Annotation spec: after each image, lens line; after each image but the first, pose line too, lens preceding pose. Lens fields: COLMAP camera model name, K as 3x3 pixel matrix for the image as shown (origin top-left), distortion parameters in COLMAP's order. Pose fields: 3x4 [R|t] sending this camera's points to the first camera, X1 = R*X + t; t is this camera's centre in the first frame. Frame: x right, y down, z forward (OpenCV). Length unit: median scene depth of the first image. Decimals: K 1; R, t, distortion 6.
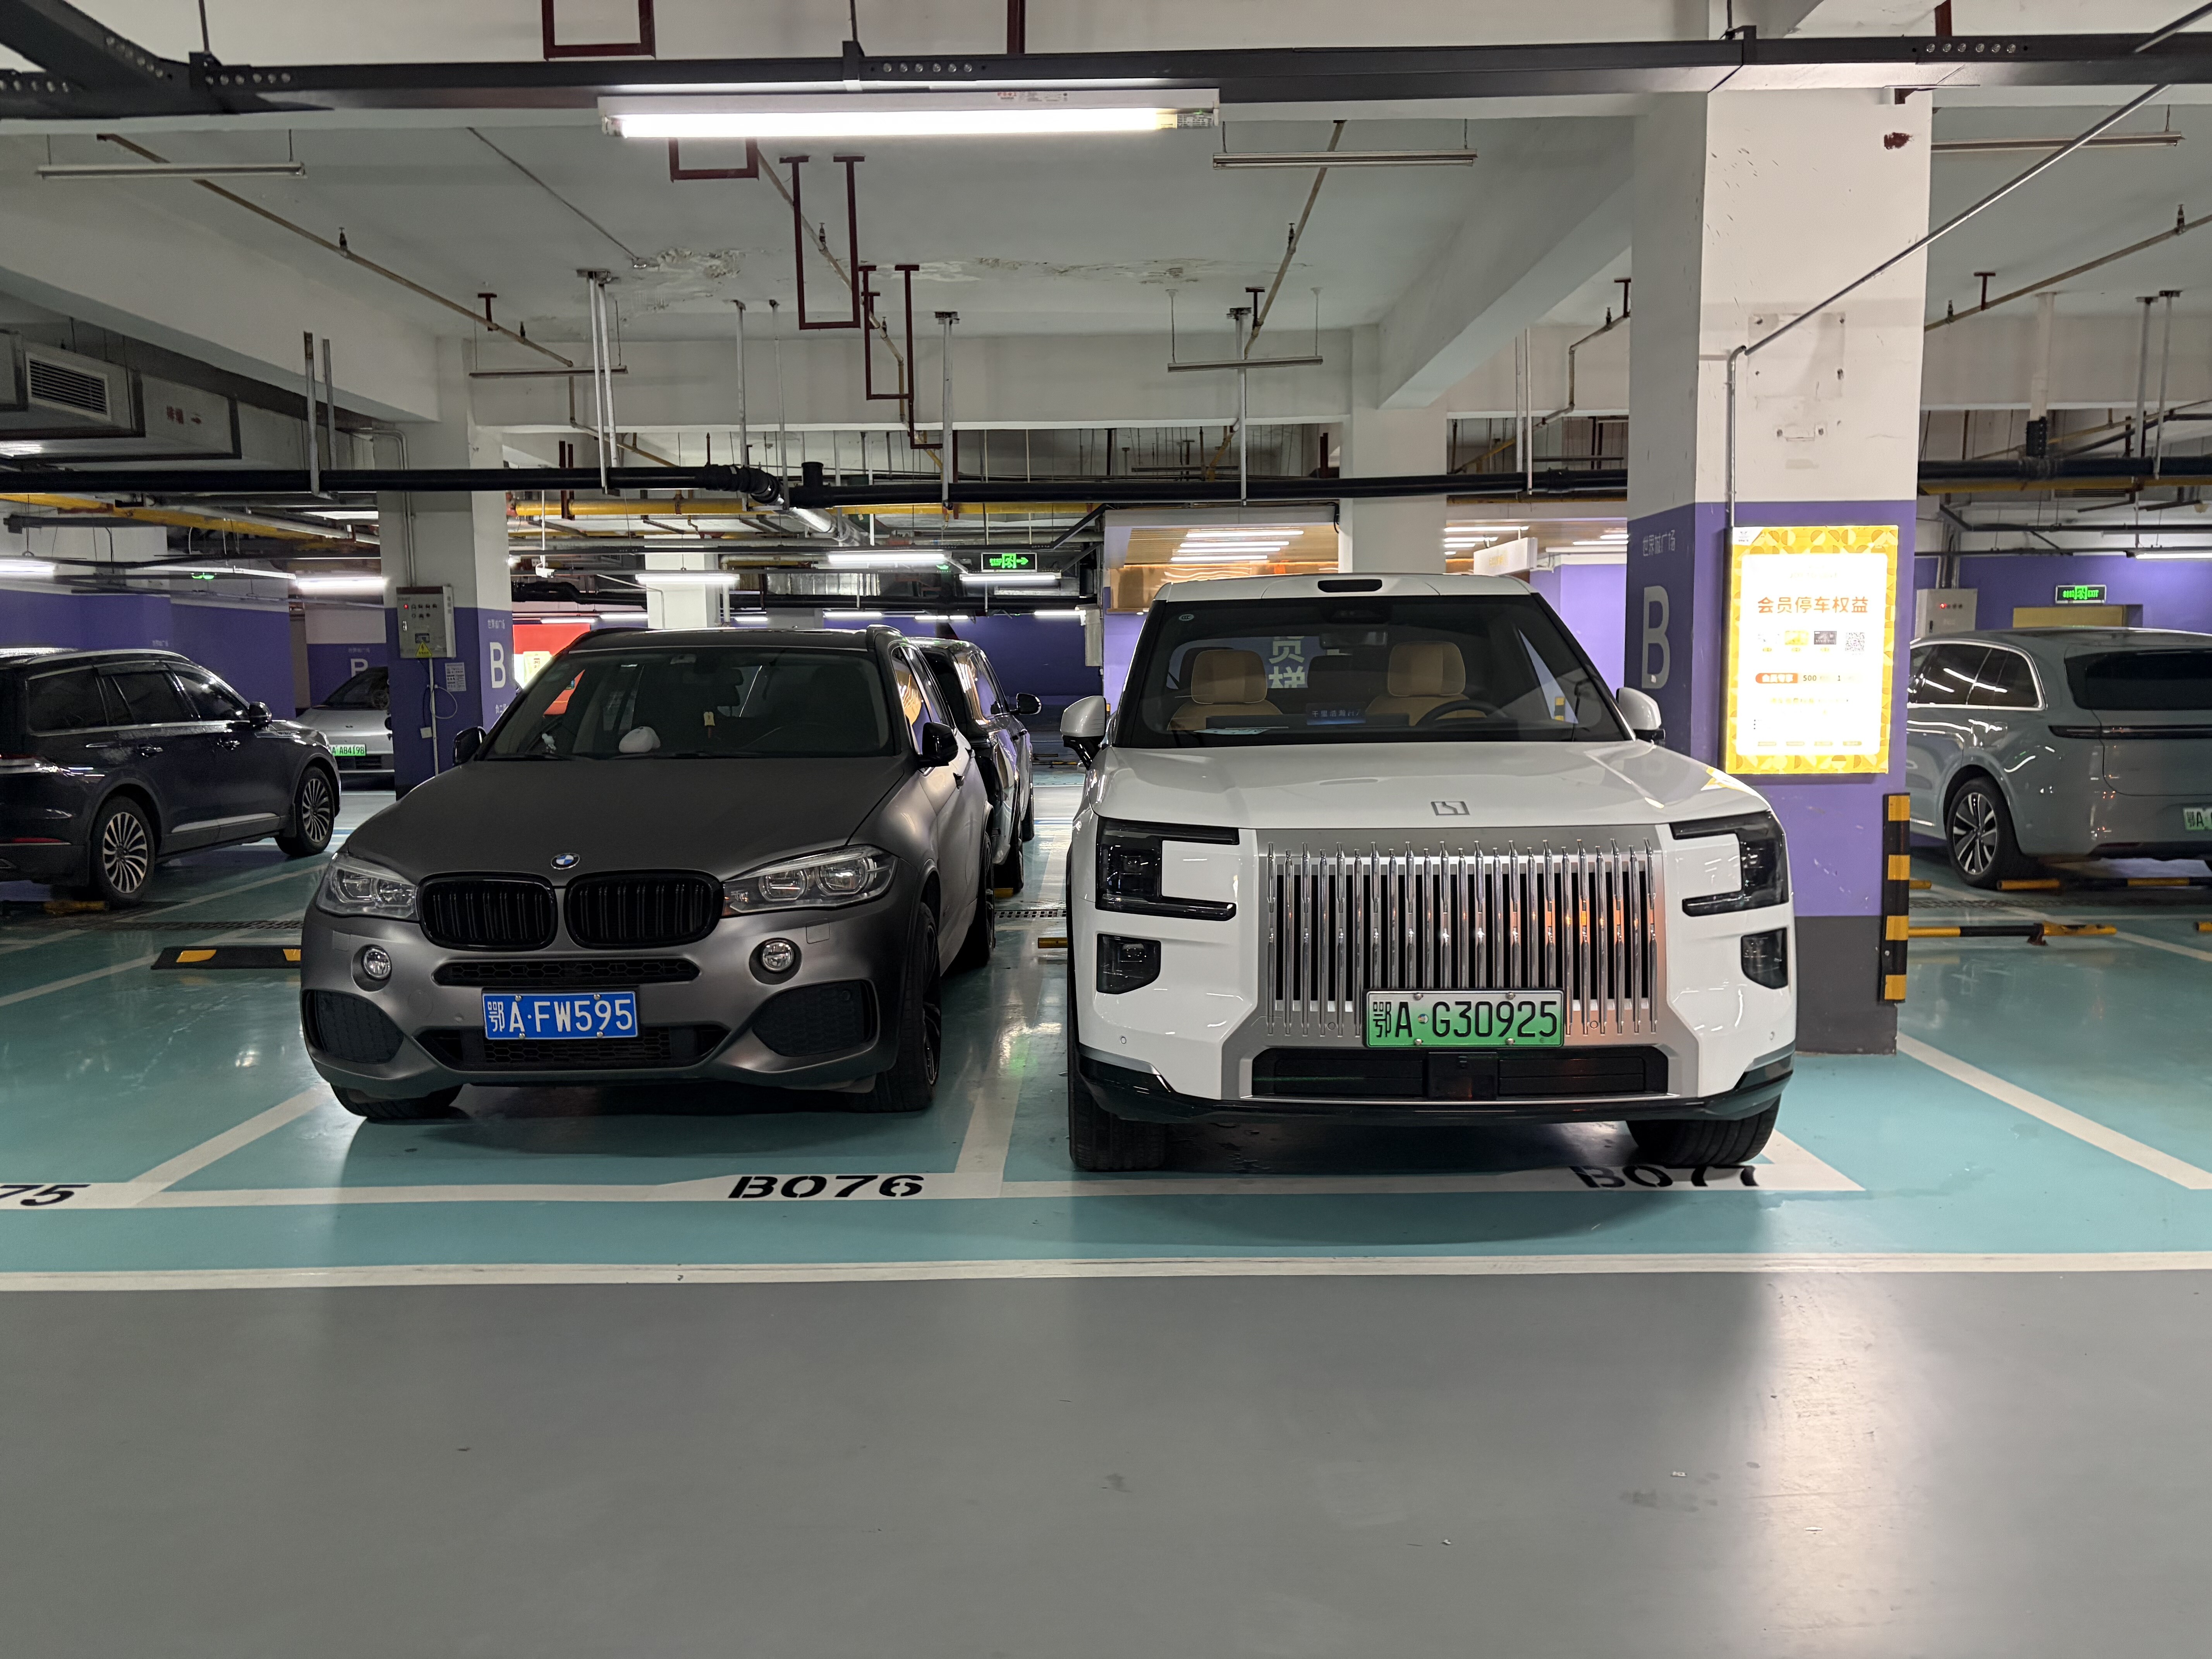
lens RADIAL K [[1689.5, 0, 1113.4], [0, 1689.5, 833.7], [0, 0, 1]] dist [0.027767, -0.009168]
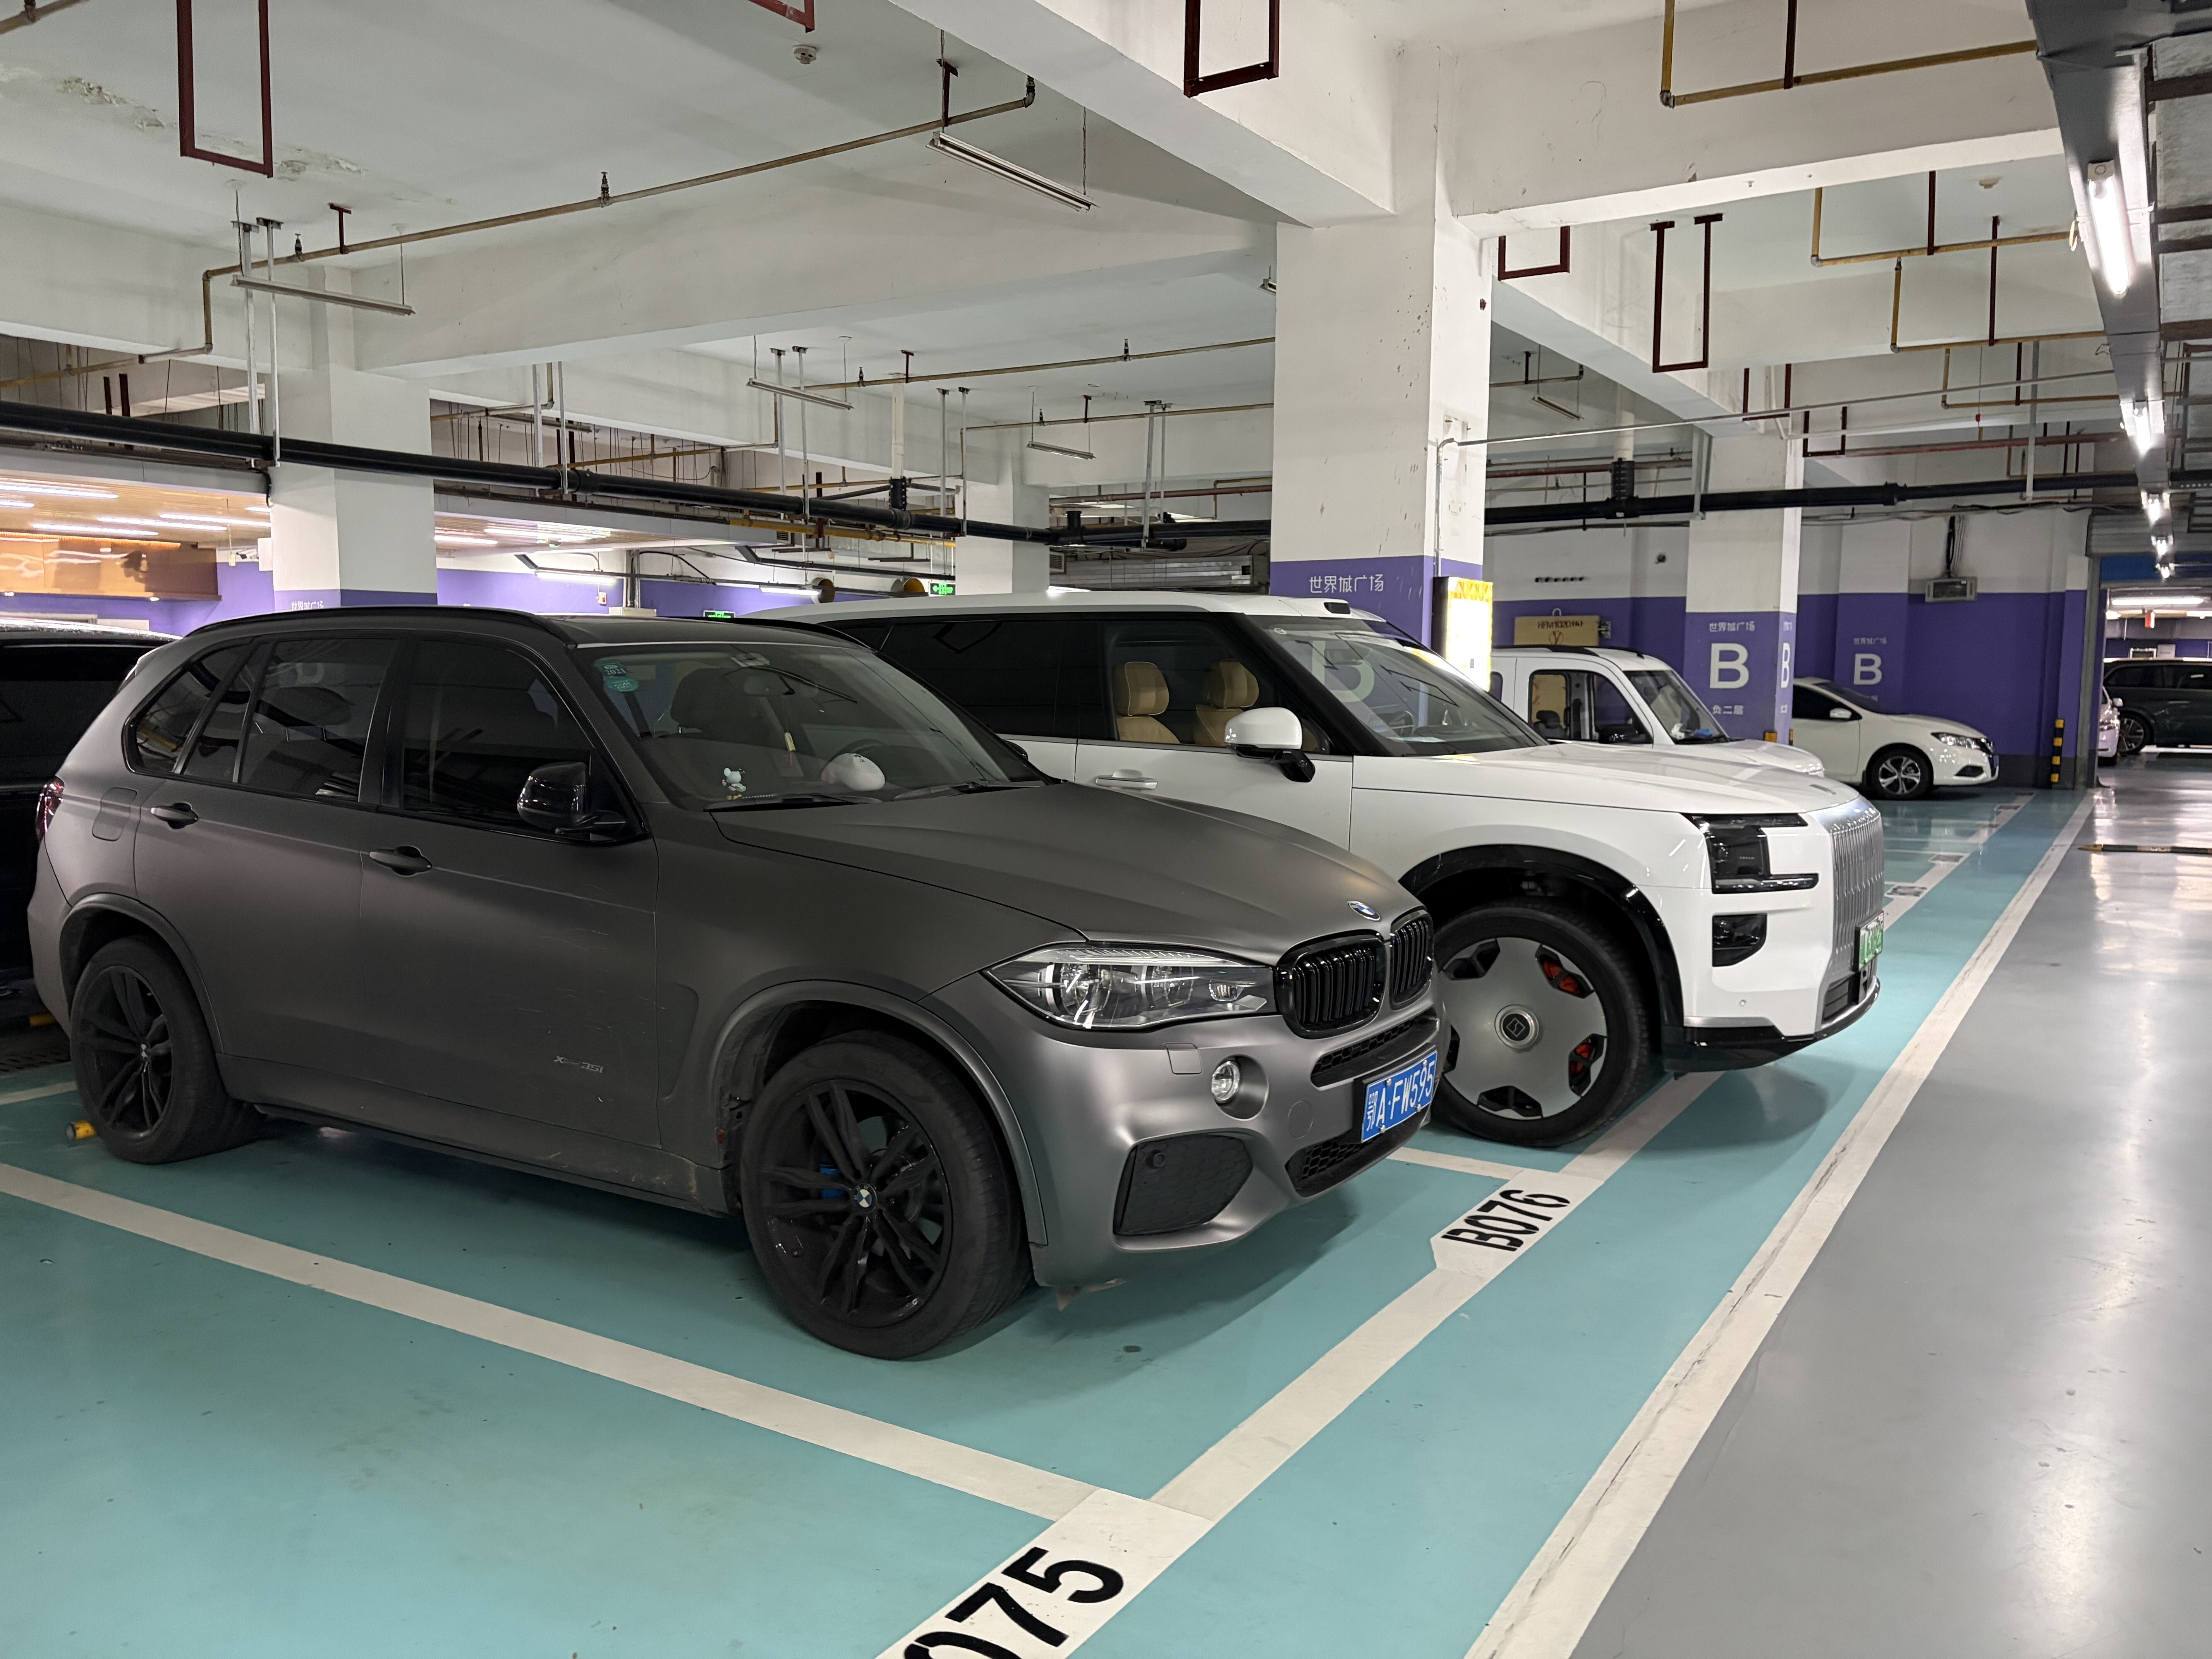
lens RADIAL K [[1689.5, 0, 1117.1], [0, 1689.5, 823.1], [0, 0, 1]] dist [0.027767, -0.009168]
pose [[0.522207, -0.059710, 0.850726, -1.083541], [0.069269, 0.997220, 0.027472, -0.056495], [-0.850001, 0.044583, 0.524891, 0.672682]]
